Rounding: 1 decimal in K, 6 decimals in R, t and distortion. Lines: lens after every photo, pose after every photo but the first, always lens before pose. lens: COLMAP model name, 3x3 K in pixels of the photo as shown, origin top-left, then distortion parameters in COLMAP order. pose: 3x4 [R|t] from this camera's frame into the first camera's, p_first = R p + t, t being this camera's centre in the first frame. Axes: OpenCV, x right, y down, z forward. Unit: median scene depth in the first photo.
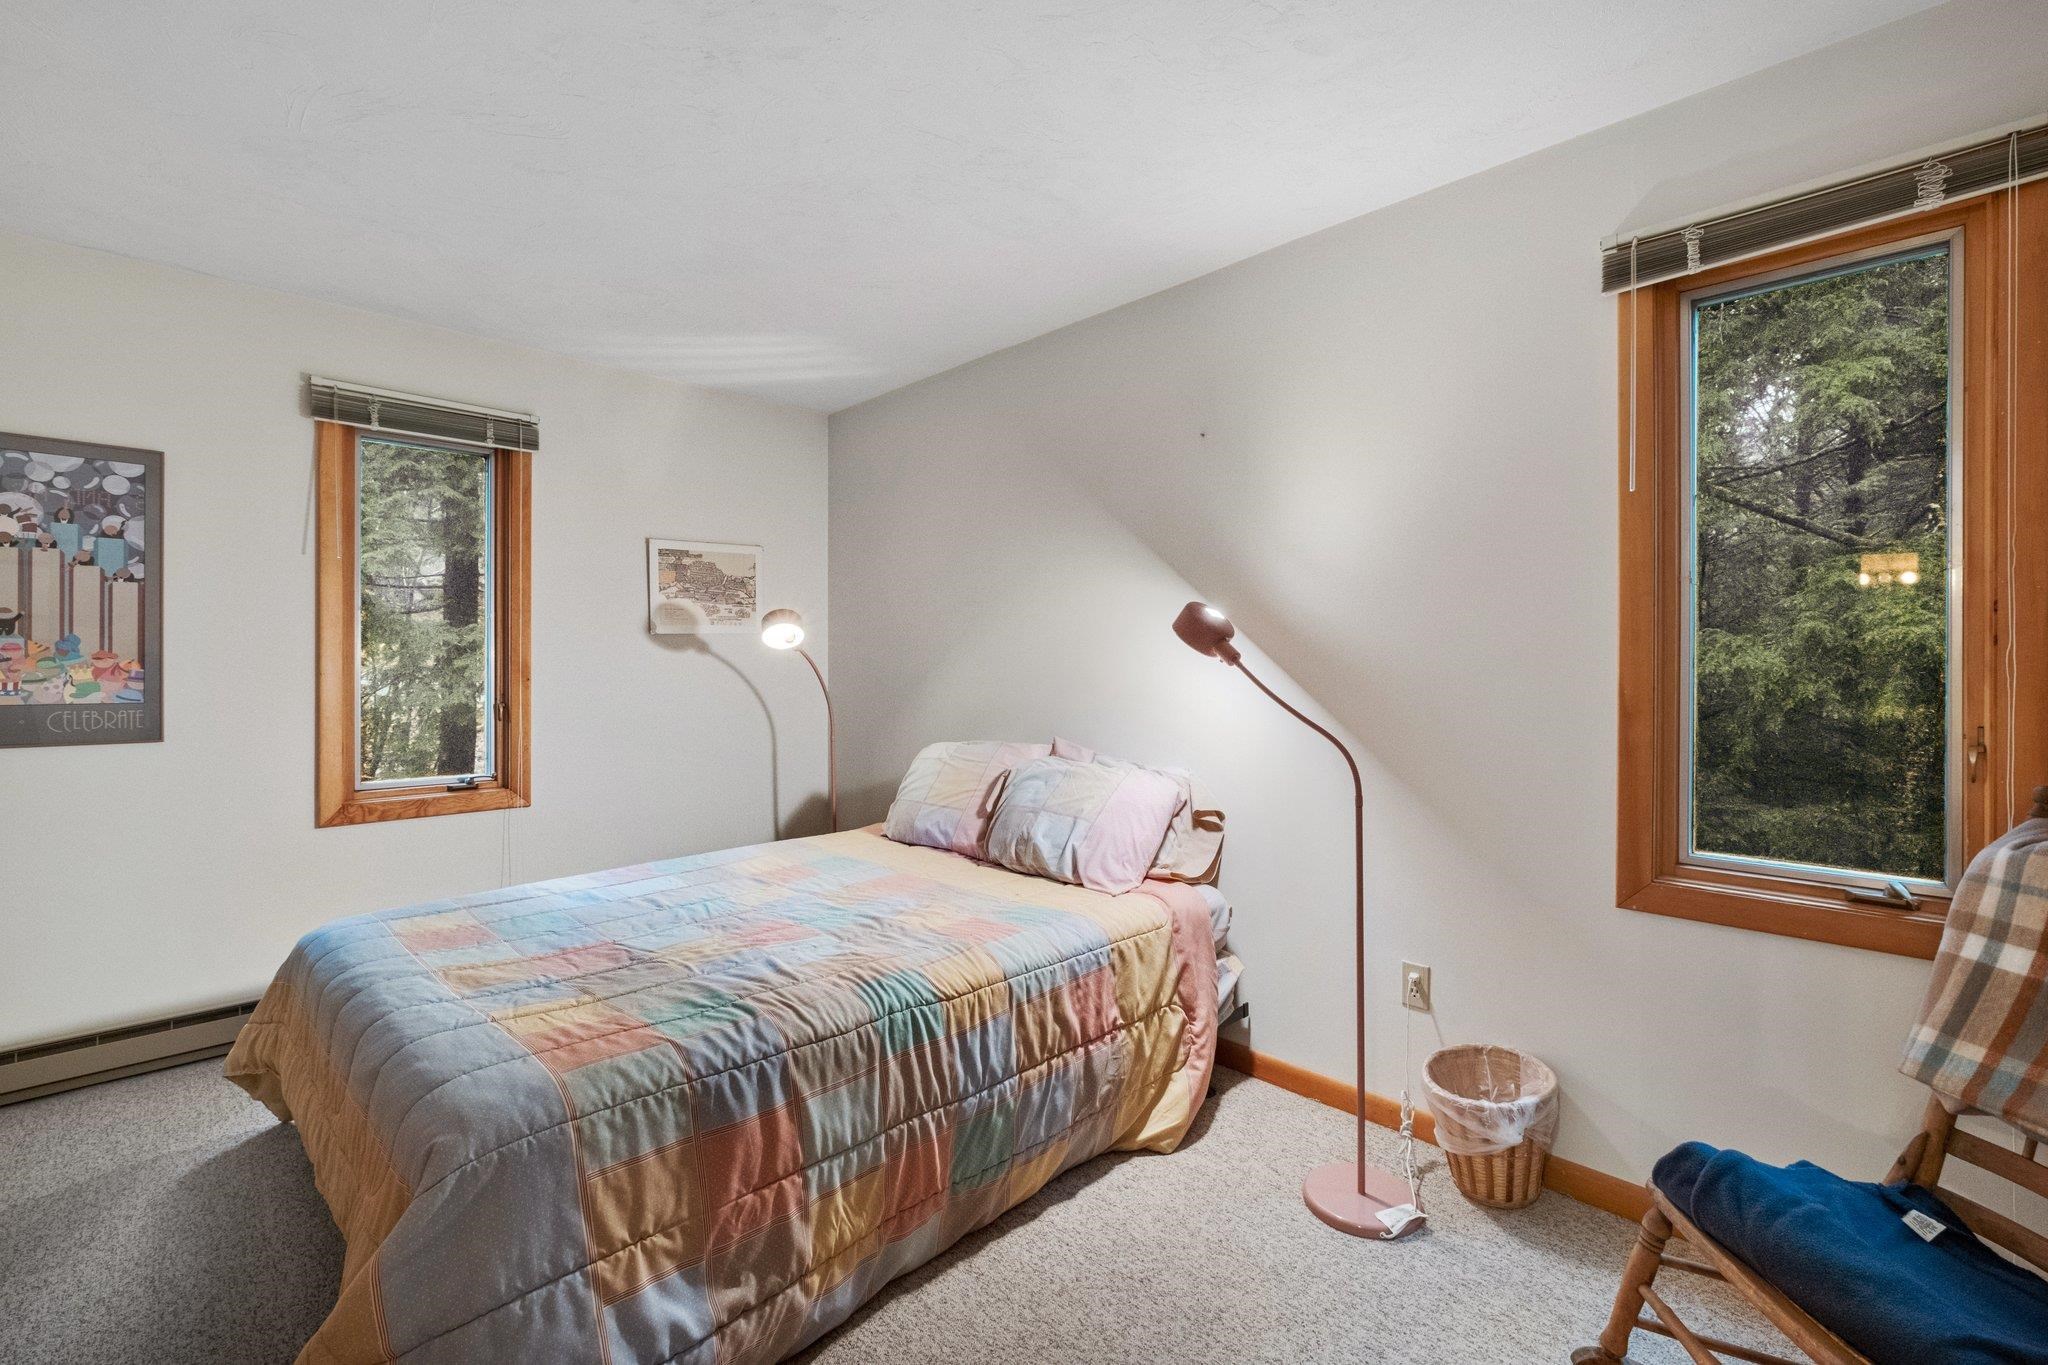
lens RADIAL K [[899.1, 0, 1021.0], [0, 899.1, 672.2], [0, 0, 1]] dist [-0.001395, -0.000644]
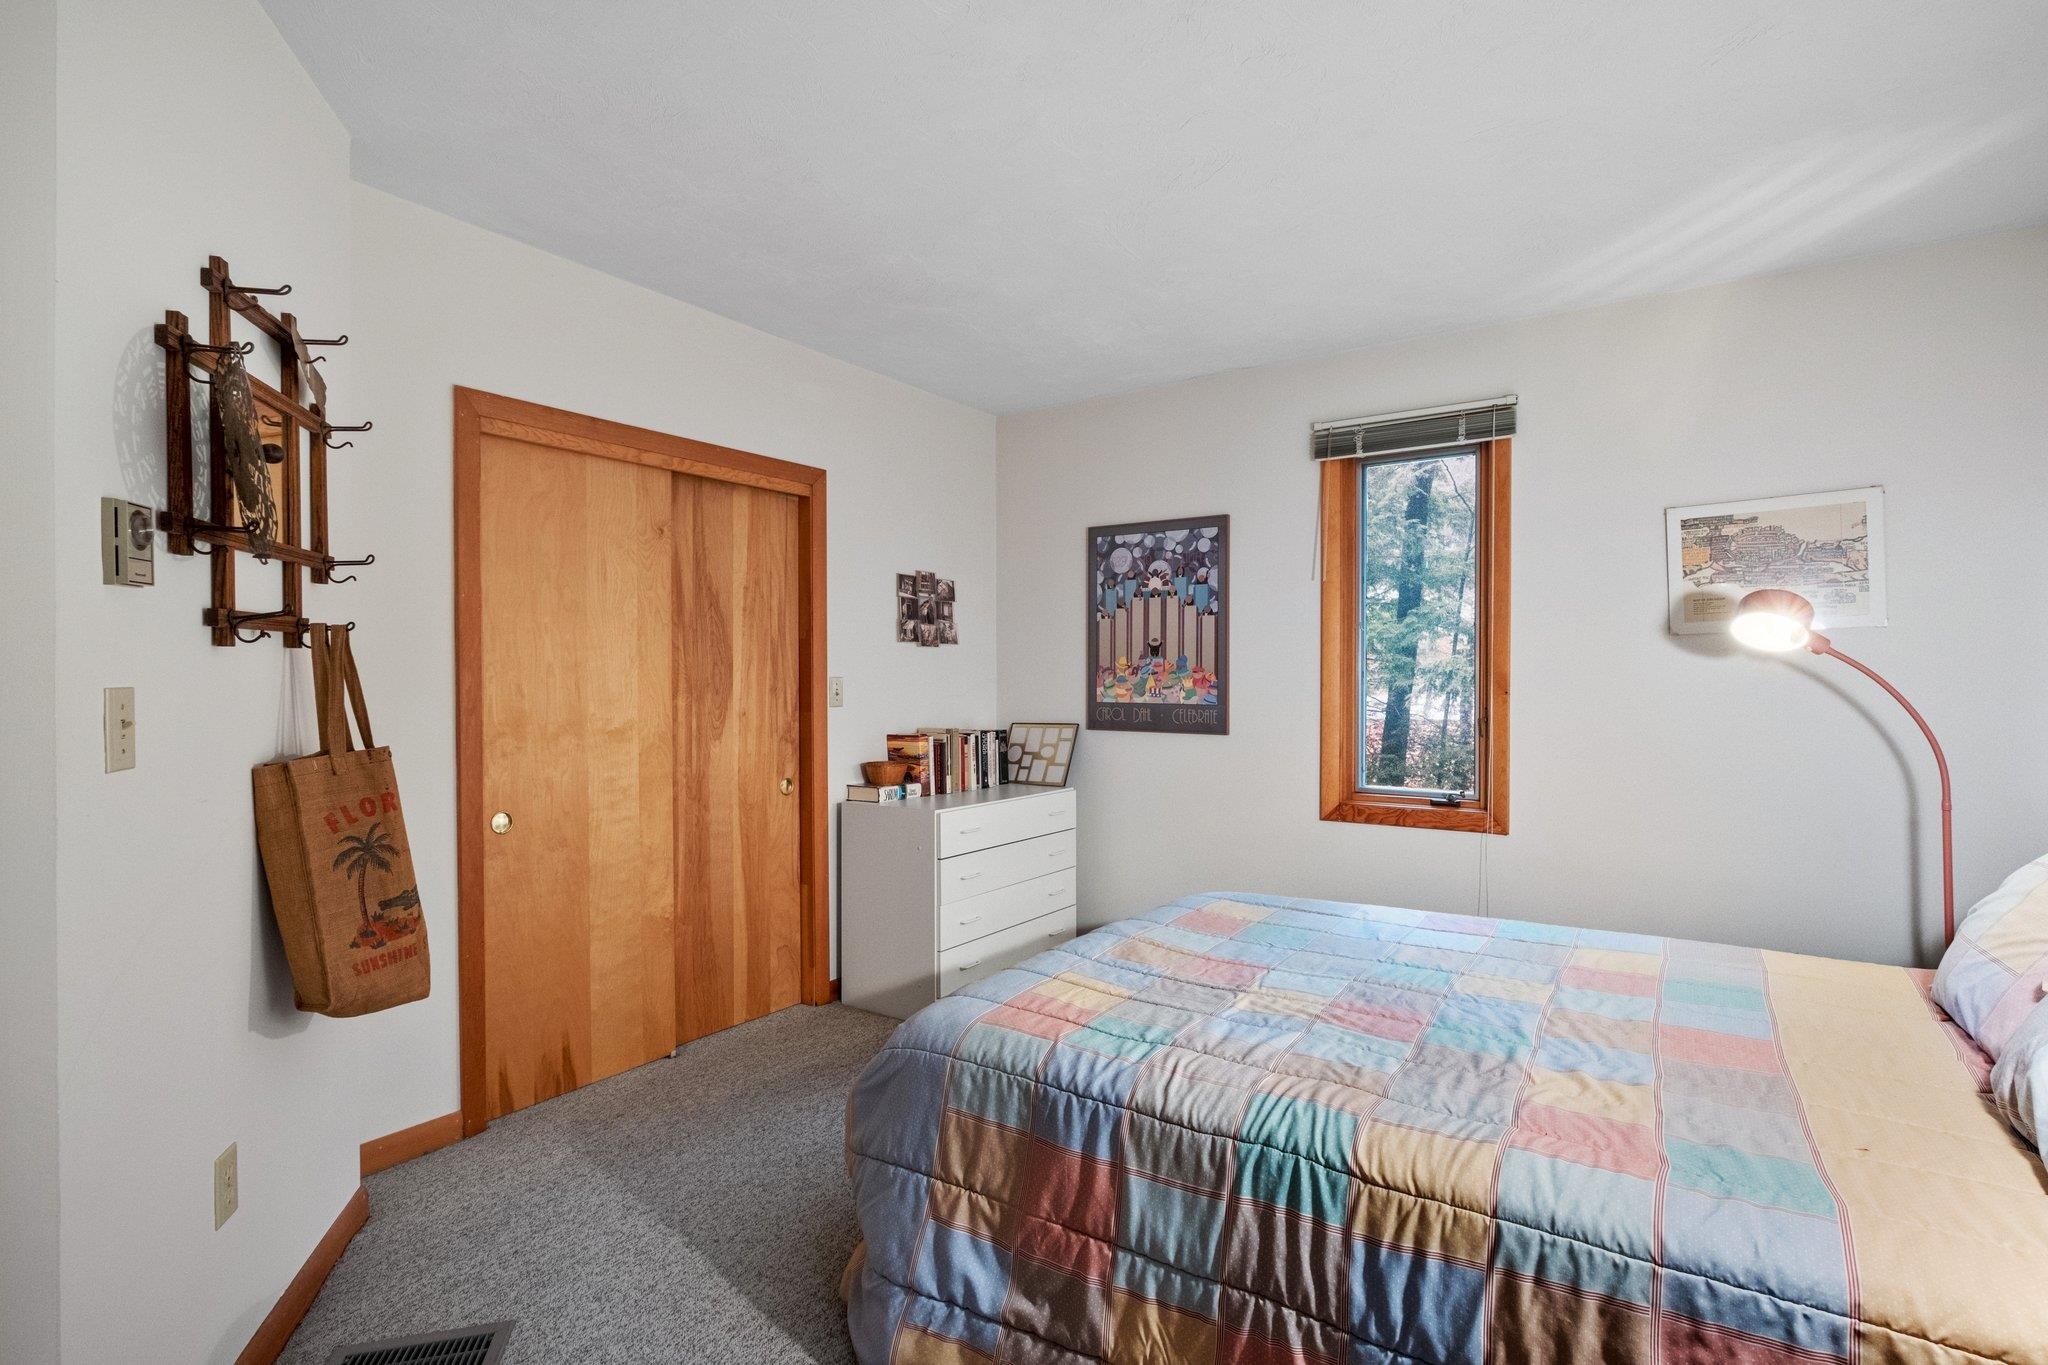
lens RADIAL K [[999.2, 0, 1021.7], [0, 999.2, 677.3], [0, 0, 1]] dist [-0.000677, 0.000631]
pose [[0.182098, 0.002154, -0.983278, 0.591968], [-0.006872, 0.999976, 0.000918, -0.008253], [0.983256, 0.006590, 0.182108, 0.602032]]
